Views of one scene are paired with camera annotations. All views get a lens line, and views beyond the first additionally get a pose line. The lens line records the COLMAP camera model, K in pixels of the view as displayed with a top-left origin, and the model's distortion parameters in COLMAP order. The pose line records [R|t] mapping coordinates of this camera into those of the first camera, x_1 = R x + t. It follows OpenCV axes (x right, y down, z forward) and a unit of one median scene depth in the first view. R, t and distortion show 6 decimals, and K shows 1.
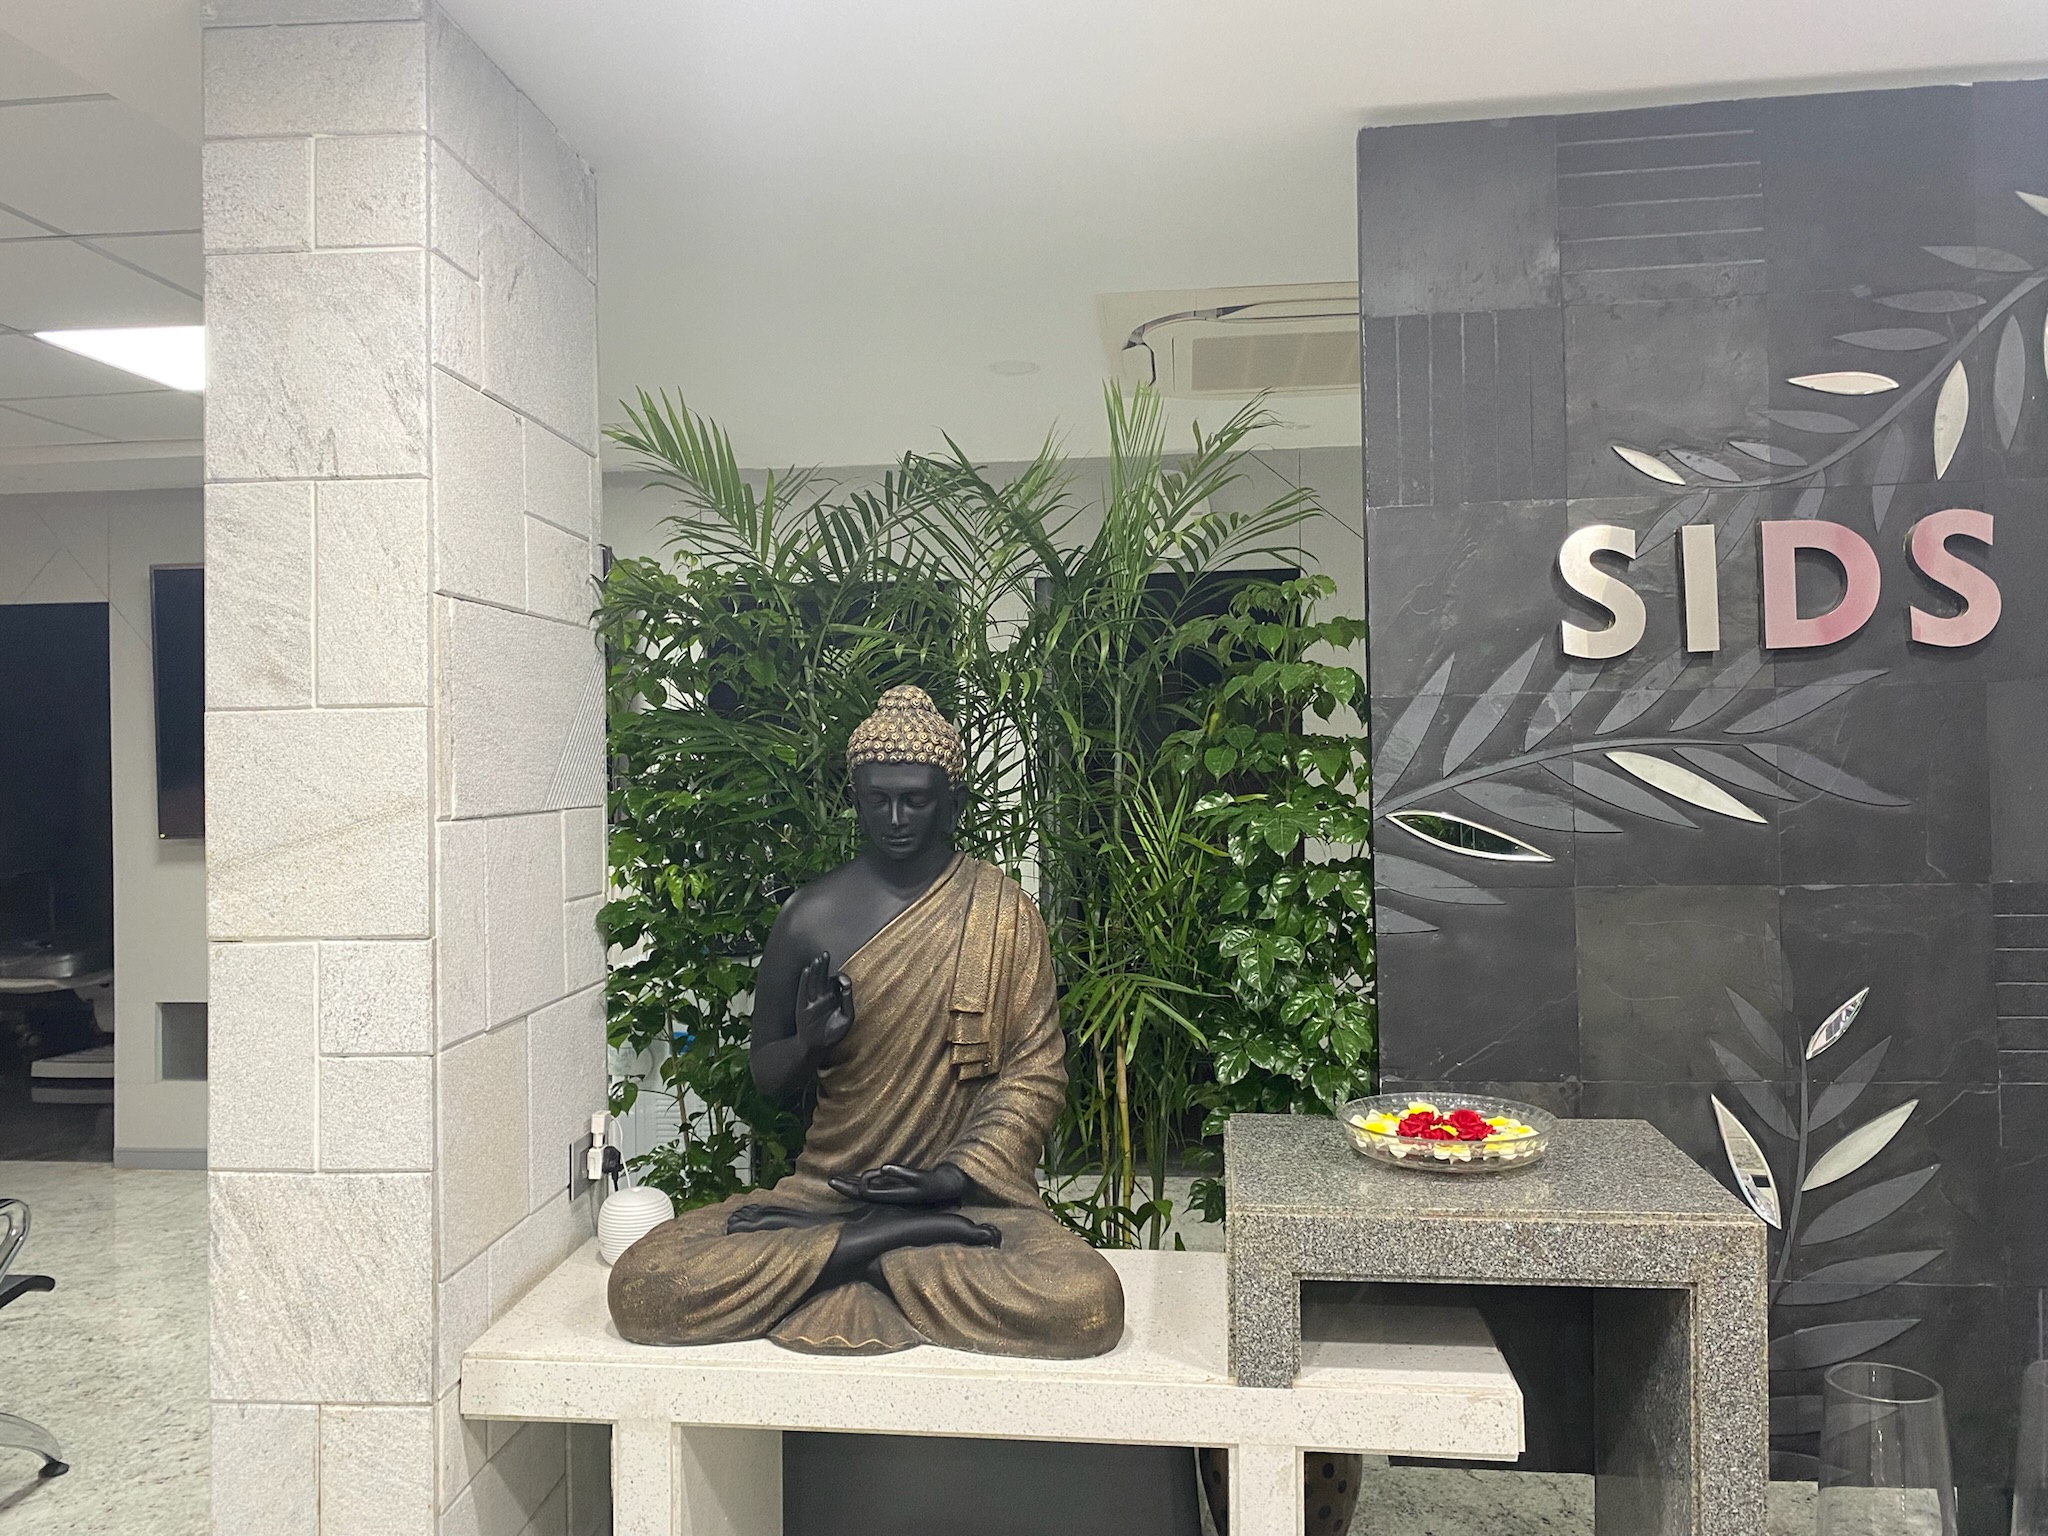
lens RADIAL K [[1565.3, 0, 1024.0], [0, 1565.3, 768.0], [0, 0, 1]] dist [0.028181, -0.038235]
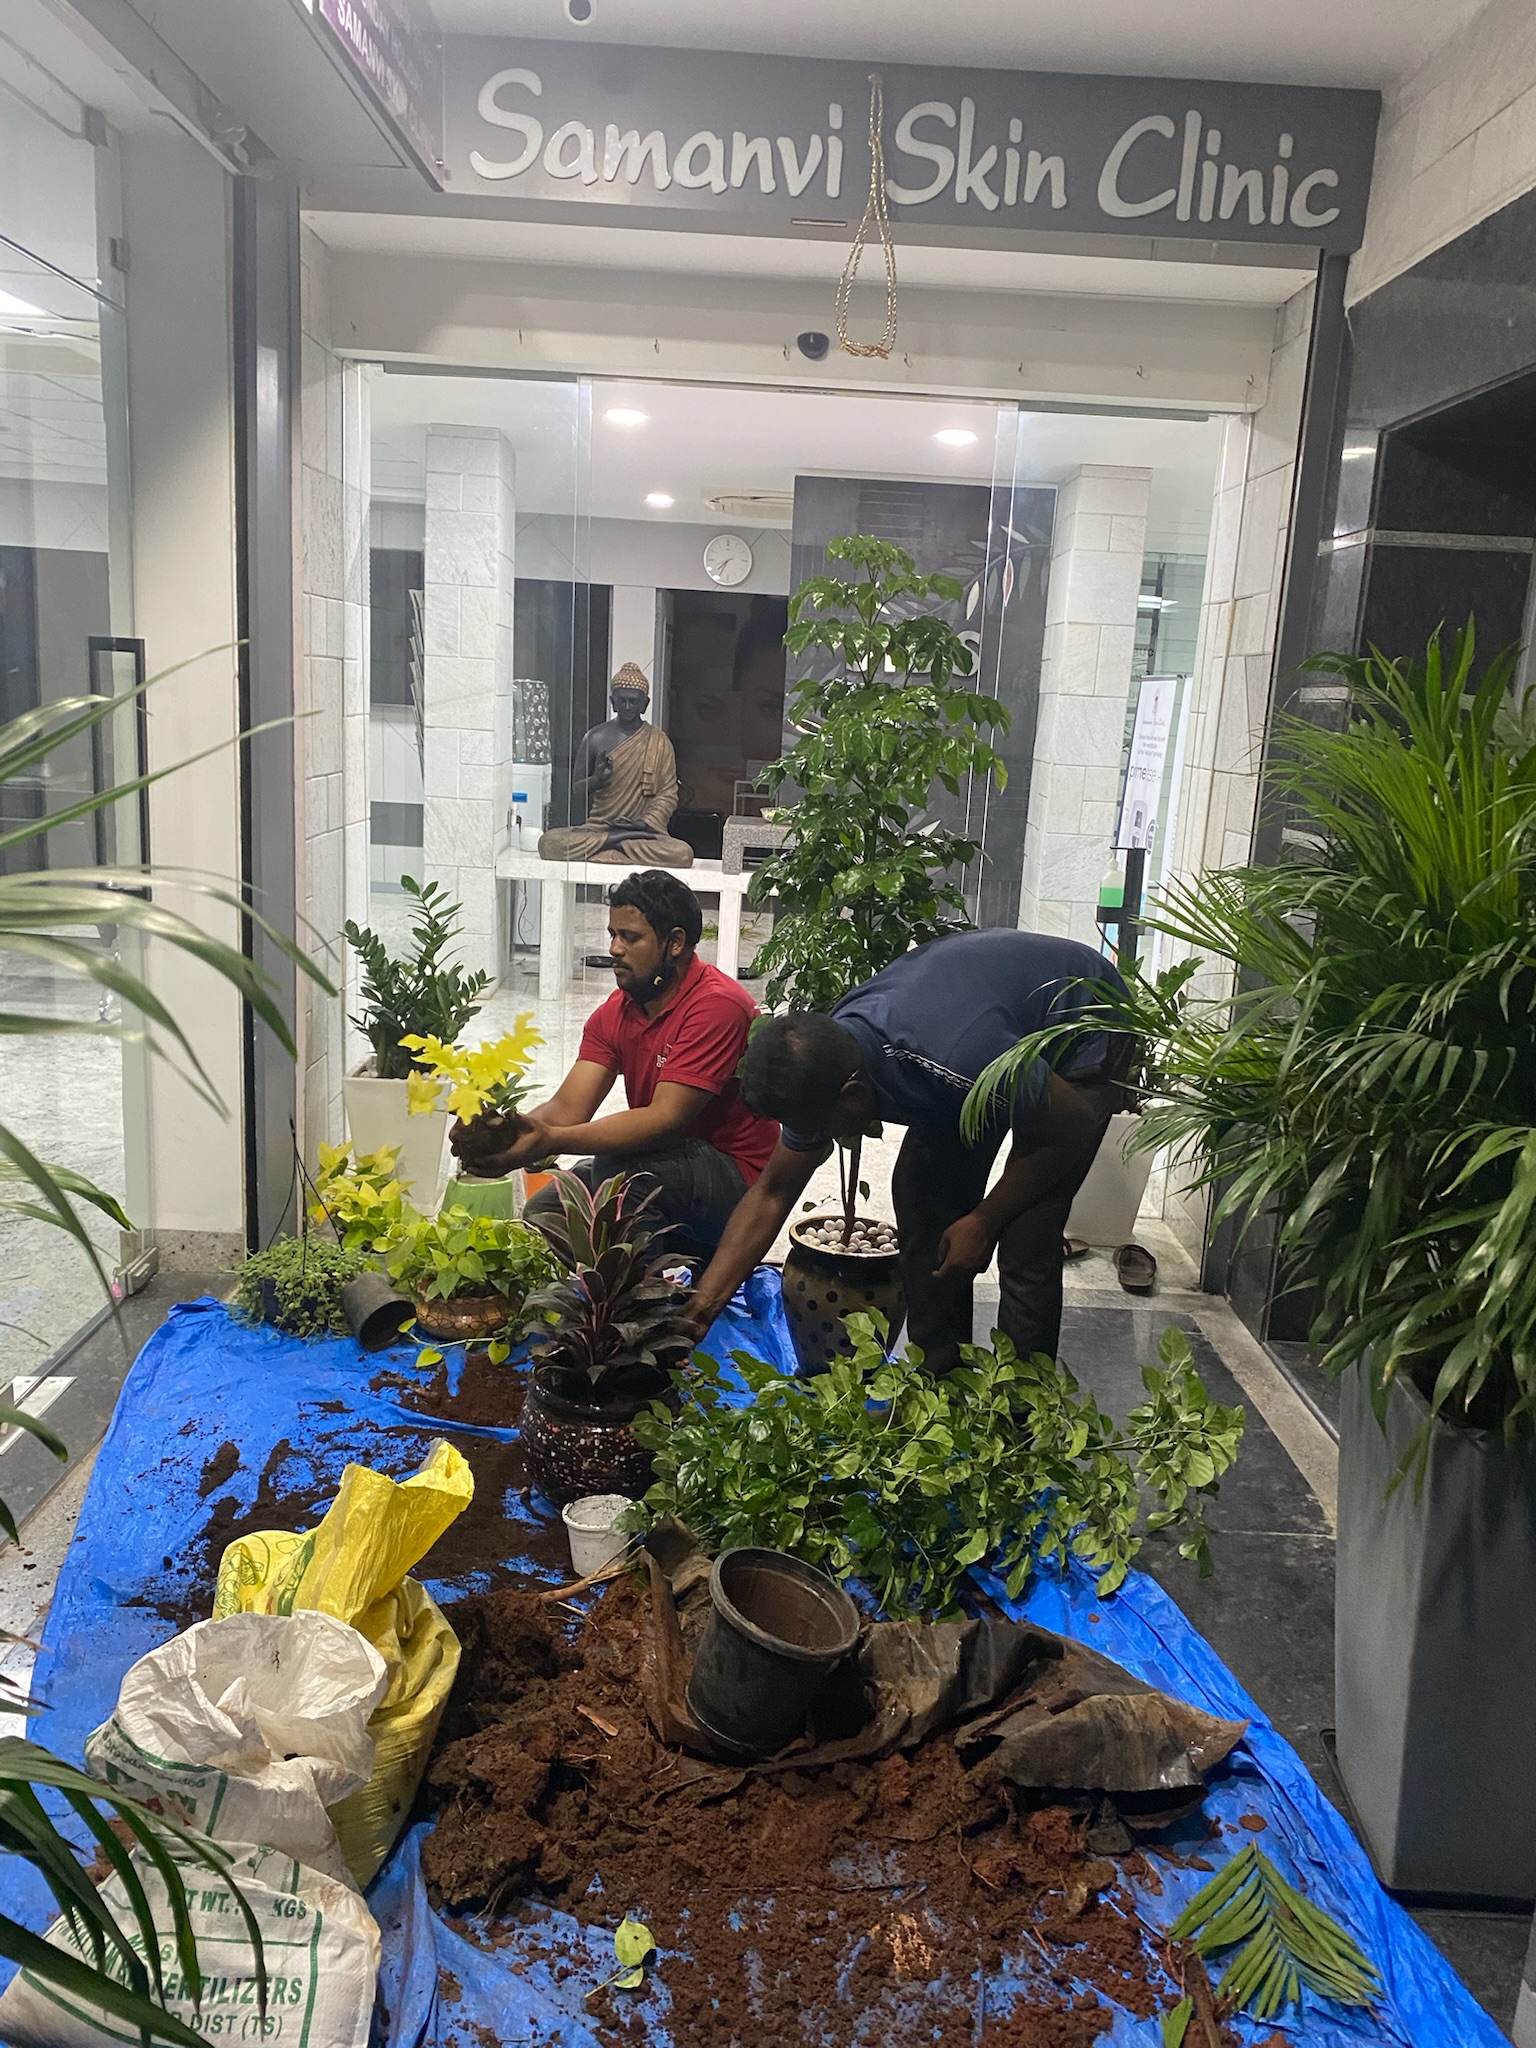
lens RADIAL K [[1565.3, 0, 768.0], [0, 1565.3, 1024.0], [0, 0, 1]] dist [0.028181, -0.038235]
pose [[0.990148, 0.043022, 0.133249, -0.192950], [-0.067851, 0.979857, 0.187821, 0.045692], [-0.122484, -0.195012, 0.973123, -2.140684]]
